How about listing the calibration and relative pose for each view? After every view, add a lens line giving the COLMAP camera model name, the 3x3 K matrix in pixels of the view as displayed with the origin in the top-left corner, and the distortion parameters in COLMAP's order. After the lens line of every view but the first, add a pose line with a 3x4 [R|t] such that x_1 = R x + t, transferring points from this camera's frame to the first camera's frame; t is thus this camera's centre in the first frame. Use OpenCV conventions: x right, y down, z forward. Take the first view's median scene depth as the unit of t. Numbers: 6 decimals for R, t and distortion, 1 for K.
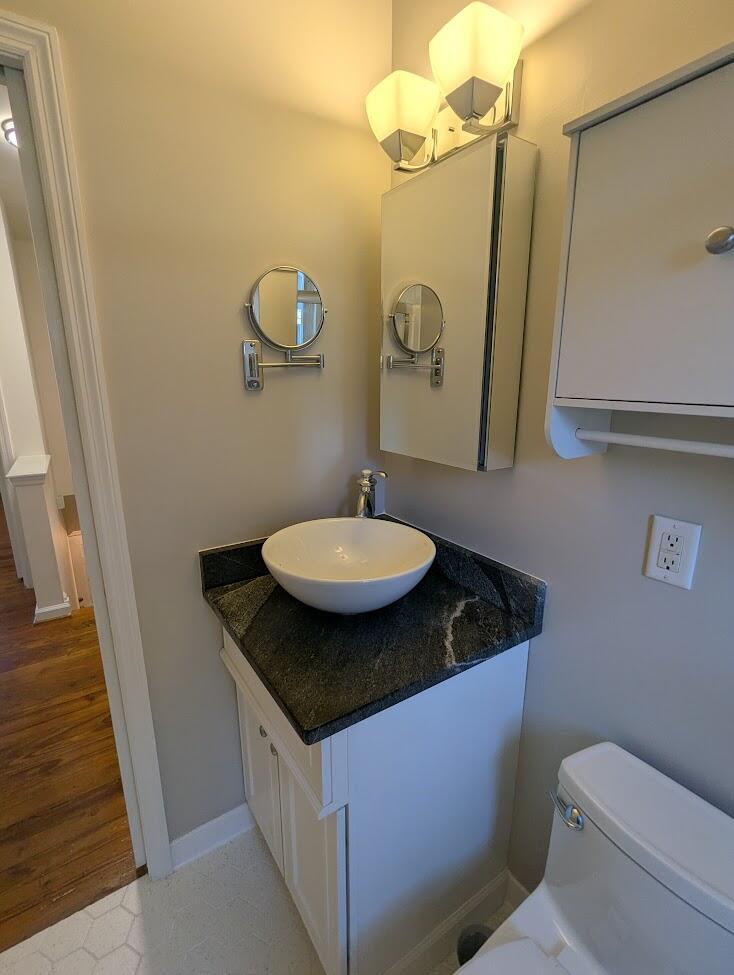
lens RADIAL K [[462.5, 0, 367.0], [0, 462.5, 487.5], [0, 0, 1]] dist [0.001173, 0.000384]
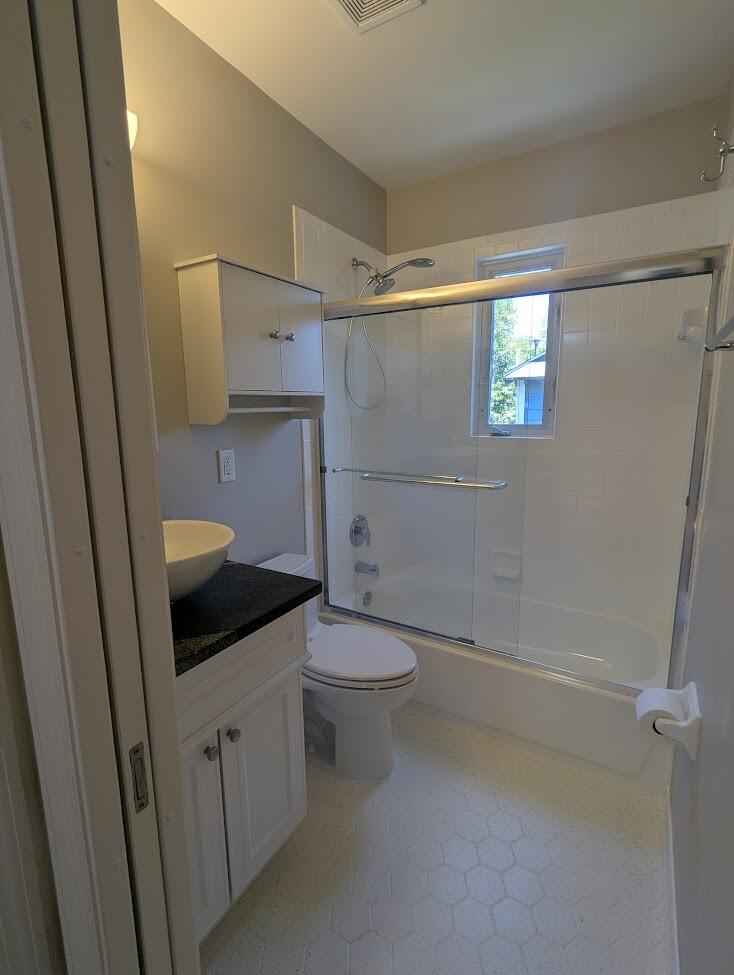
lens RADIAL K [[462.5, 0, 367.0], [0, 462.5, 487.5], [0, 0, 1]] dist [0.001173, 0.000384]
pose [[-0.430202, -0.148040, 0.890511, -1.472313], [0.231217, 0.935486, 0.267216, -0.178231], [-0.872620, 0.320858, -0.368219, 1.236565]]
